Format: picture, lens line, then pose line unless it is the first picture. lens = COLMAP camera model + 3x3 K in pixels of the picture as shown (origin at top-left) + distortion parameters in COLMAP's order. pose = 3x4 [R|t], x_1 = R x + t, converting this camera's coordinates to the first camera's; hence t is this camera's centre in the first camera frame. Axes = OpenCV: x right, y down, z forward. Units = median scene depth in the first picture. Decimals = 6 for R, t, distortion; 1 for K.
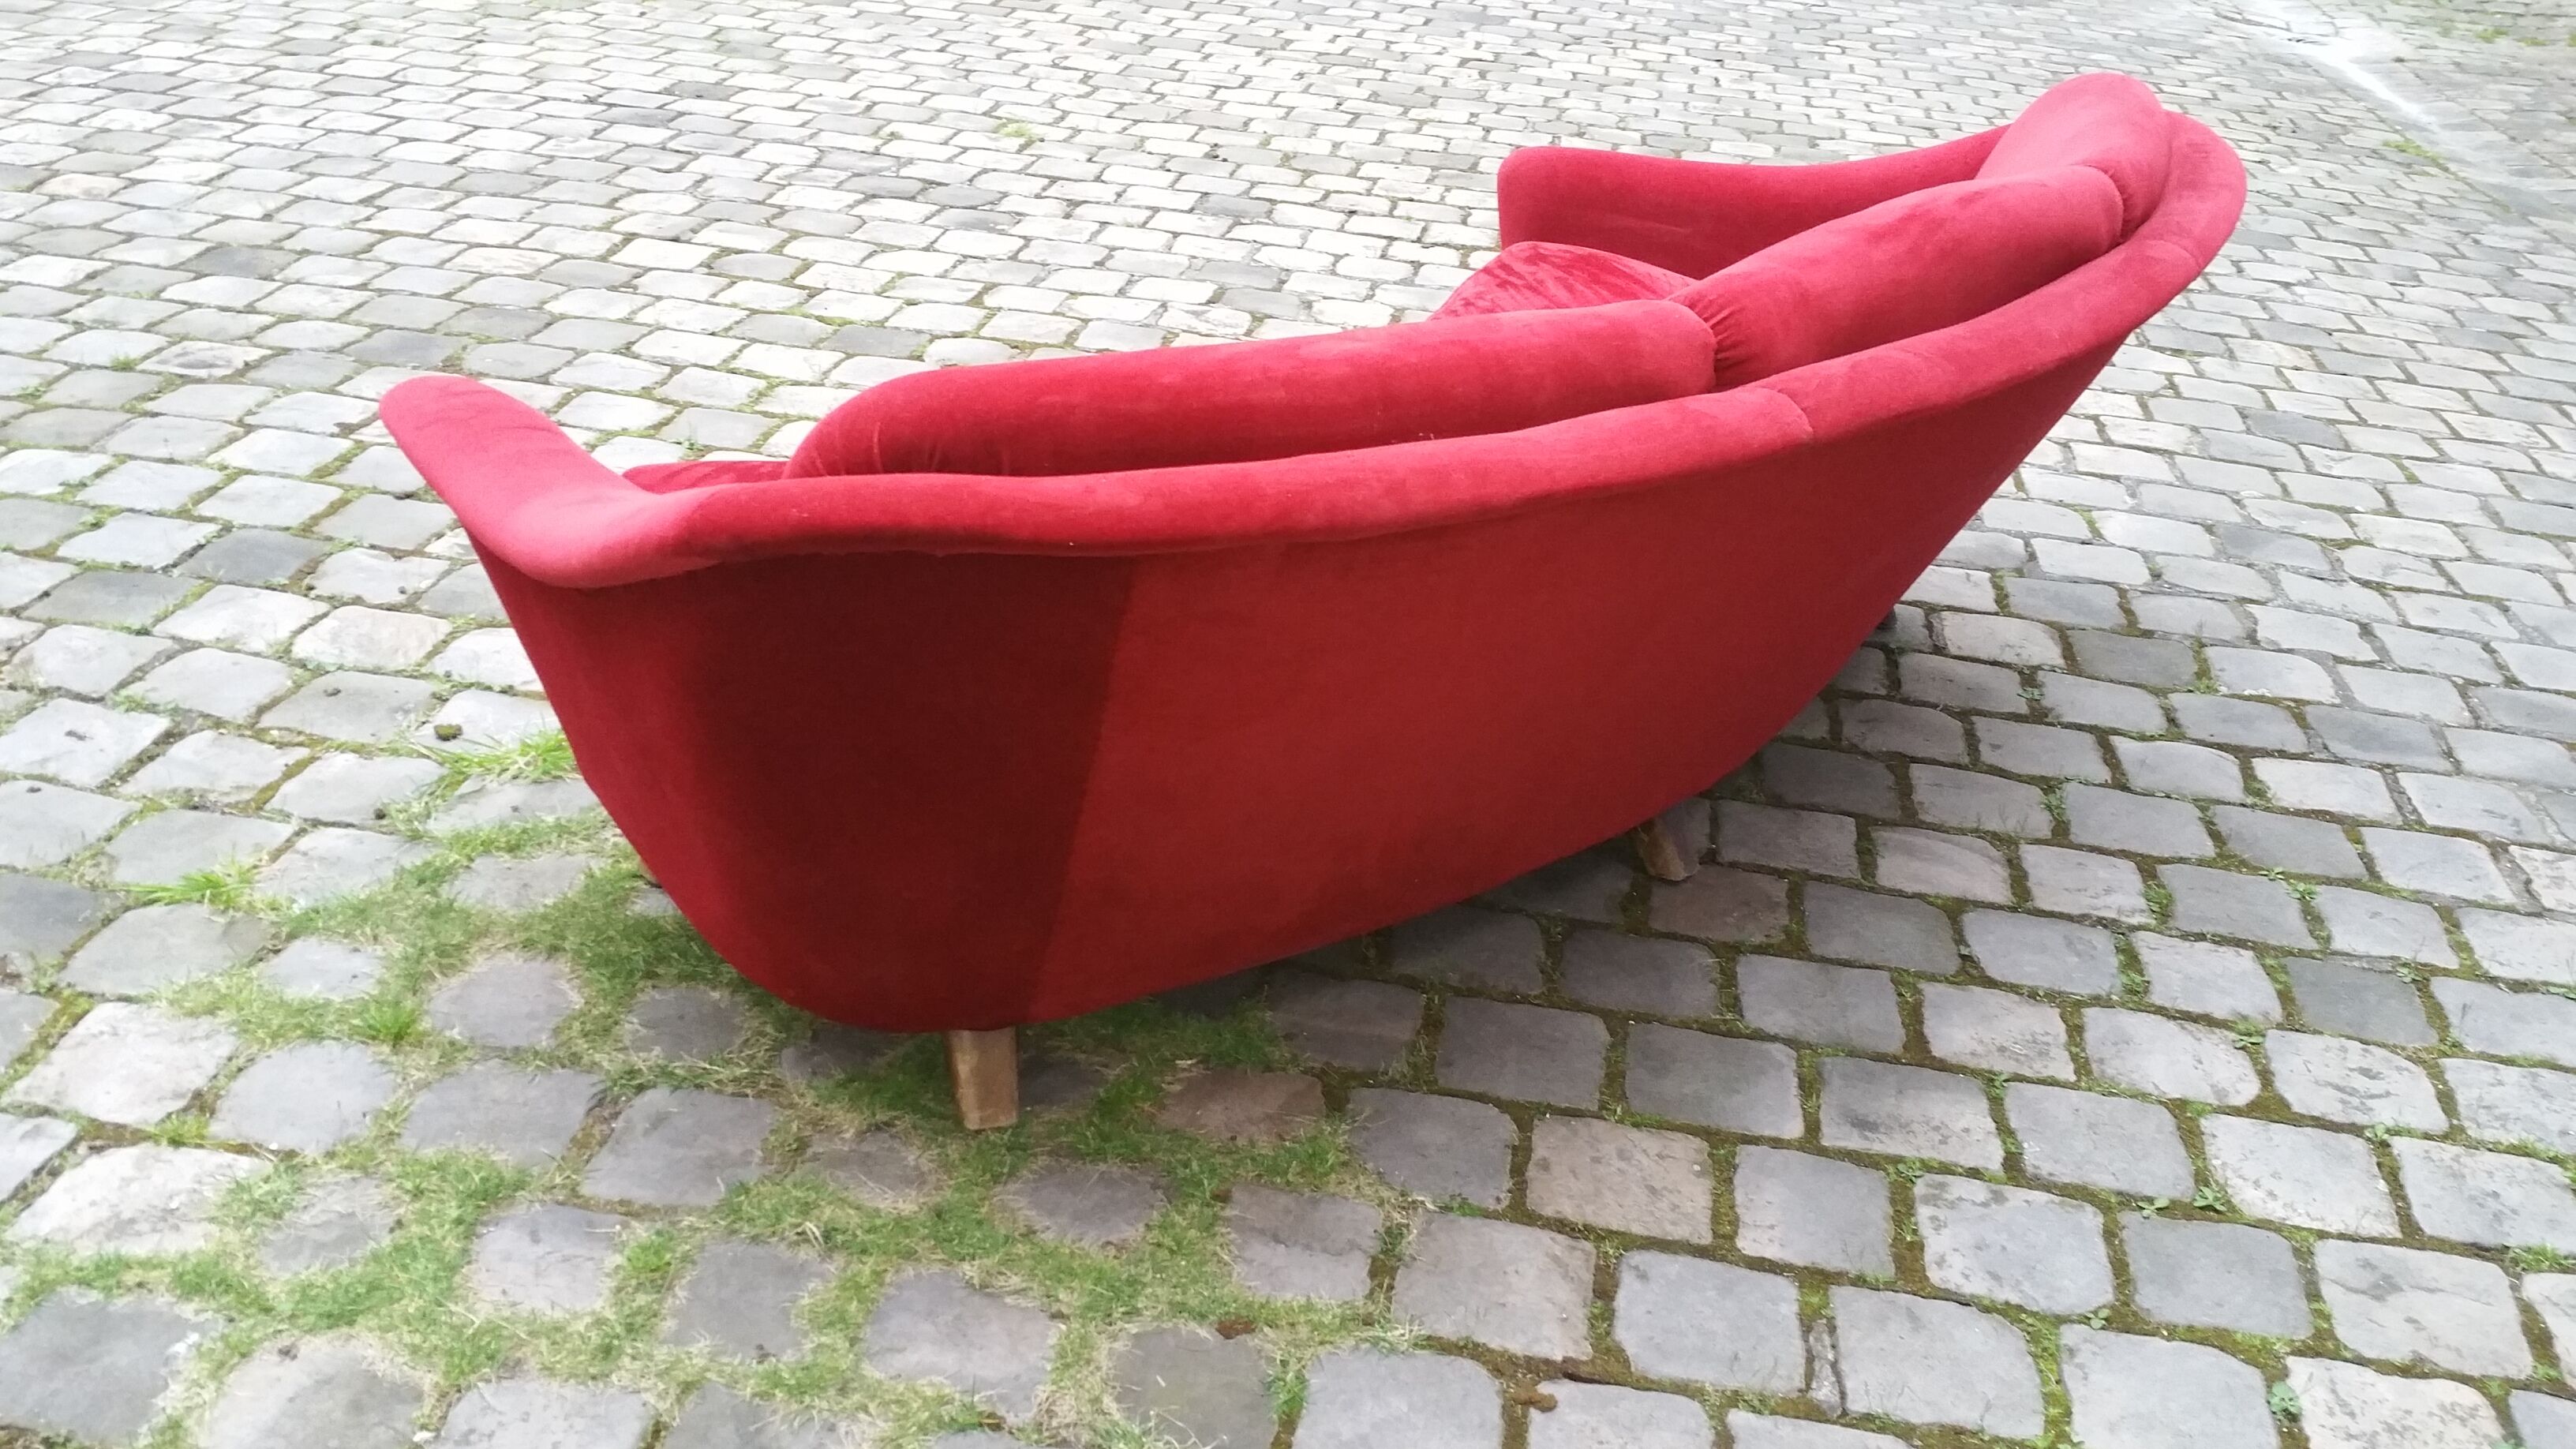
lens RADIAL K [[2277.1, 0, 1286.8], [0, 2277.1, 723.1], [0, 0, 1]] dist [-0.091705, -0.014296]
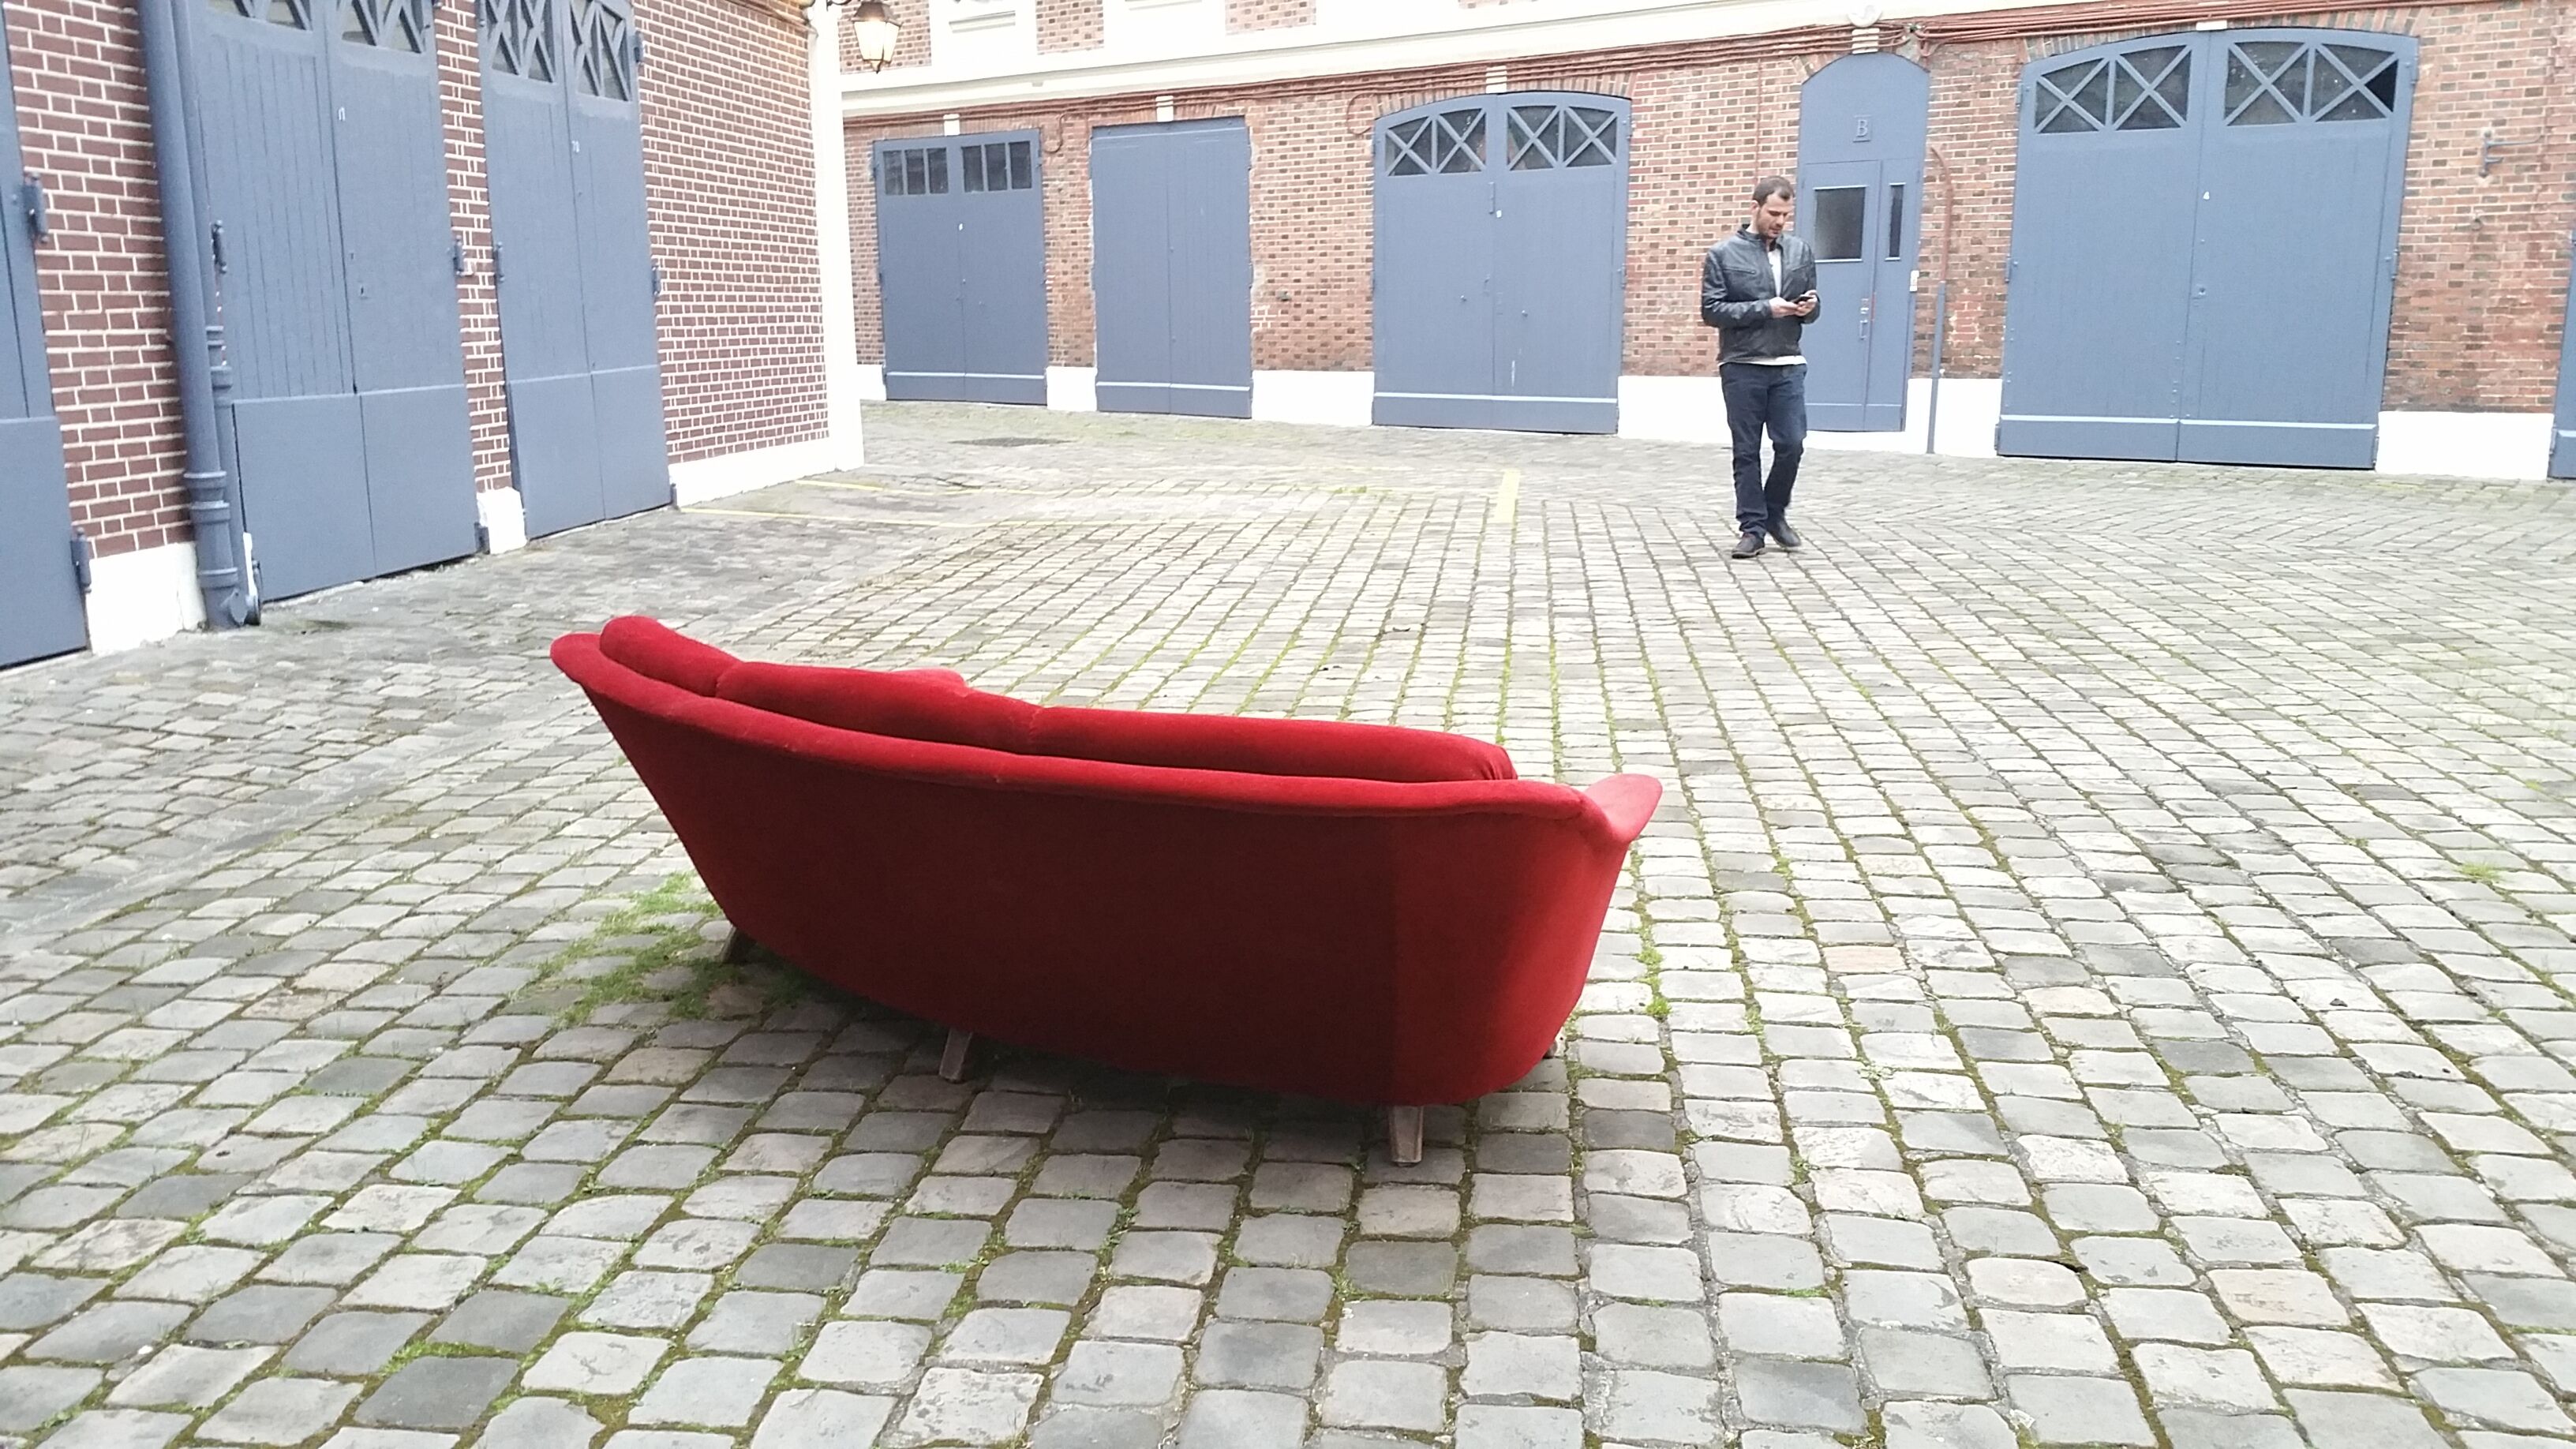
lens RADIAL K [[2277.1, 0, 1286.9], [0, 2277.1, 726.6], [0, 0, 1]] dist [-0.091705, -0.014296]
pose [[0.105902, 0.183649, -0.977271, 1.997107], [-0.450355, 0.885081, 0.117522, -0.519708], [0.886547, 0.427673, 0.176439, 0.964658]]
